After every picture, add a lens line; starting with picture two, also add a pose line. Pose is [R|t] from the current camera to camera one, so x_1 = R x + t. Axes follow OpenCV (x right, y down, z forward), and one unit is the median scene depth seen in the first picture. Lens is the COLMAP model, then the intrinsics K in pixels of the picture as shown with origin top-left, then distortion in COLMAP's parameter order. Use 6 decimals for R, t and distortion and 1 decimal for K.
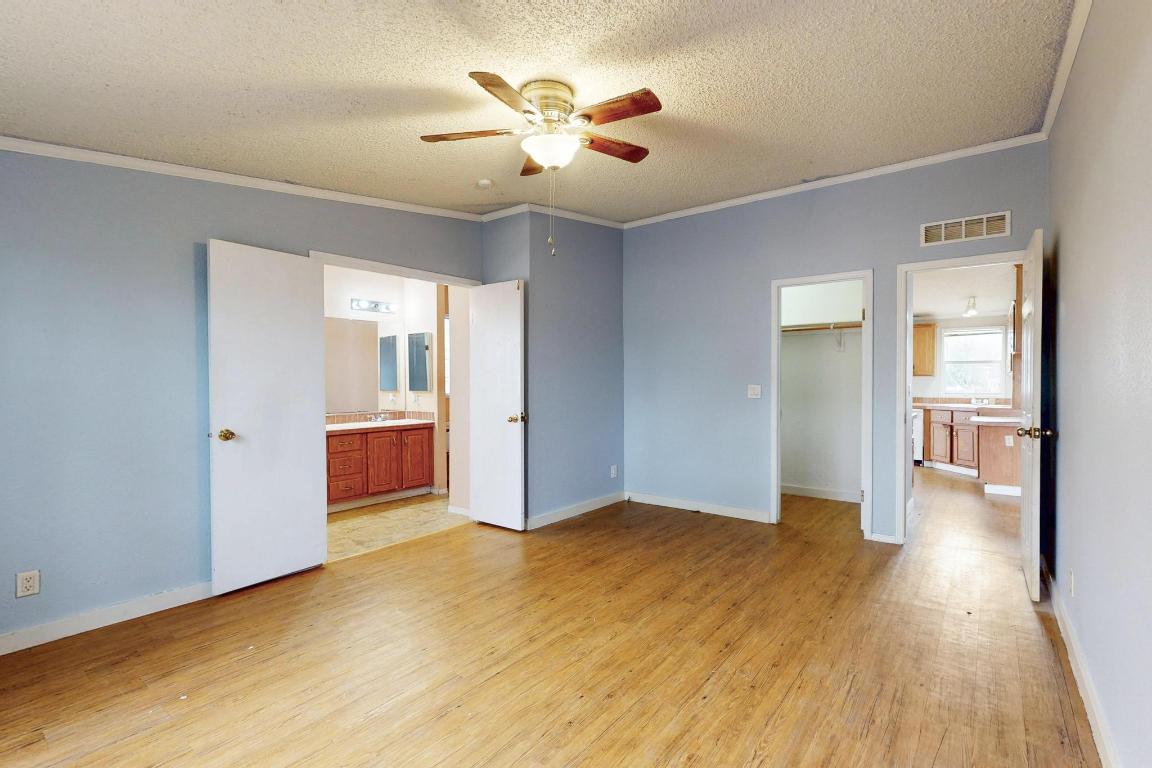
lens RADIAL K [[571.0, 0, 575.0], [0, 571.0, 389.3], [0, 0, 1]] dist [0.001352, 0.000056]
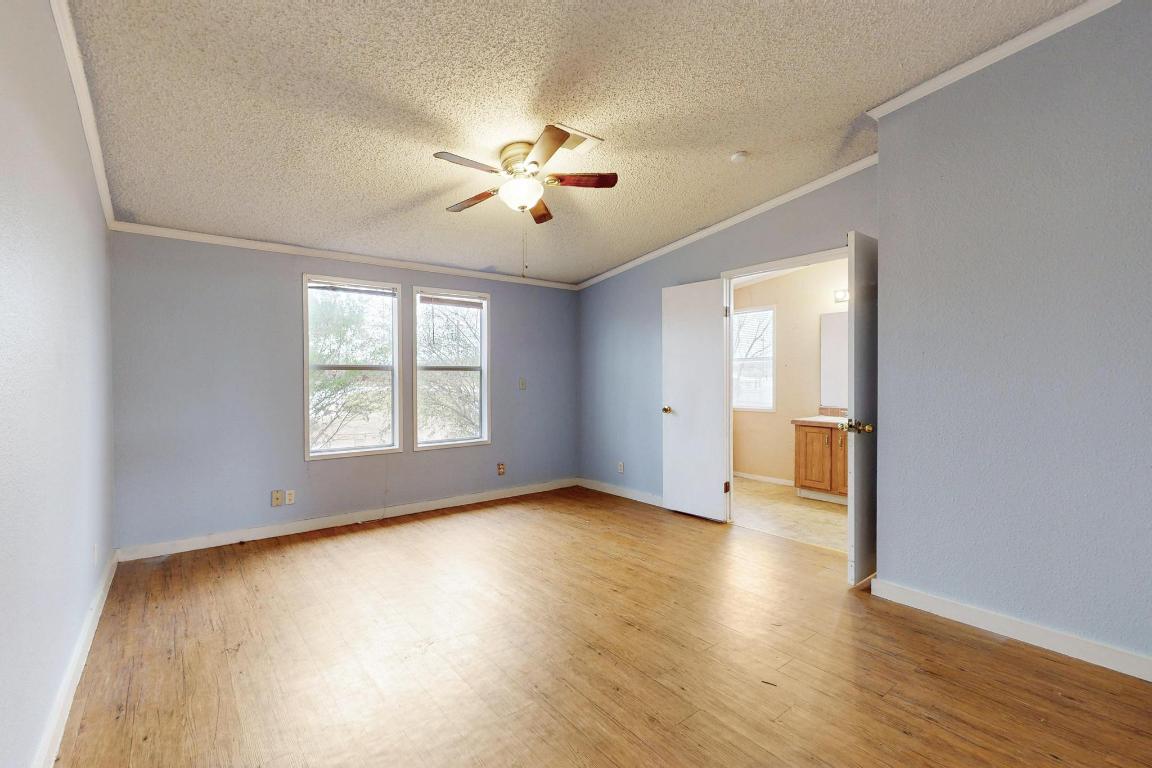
lens RADIAL K [[501.9, 0, 575.4], [0, 501.9, 386.9], [0, 0, 1]] dist [-0.000474, -0.000103]
pose [[-0.251799, 0.027205, -0.967397, 0.789068], [-0.010259, 0.999474, 0.030778, -0.022657], [0.967725, 0.017674, -0.251387, 1.085309]]
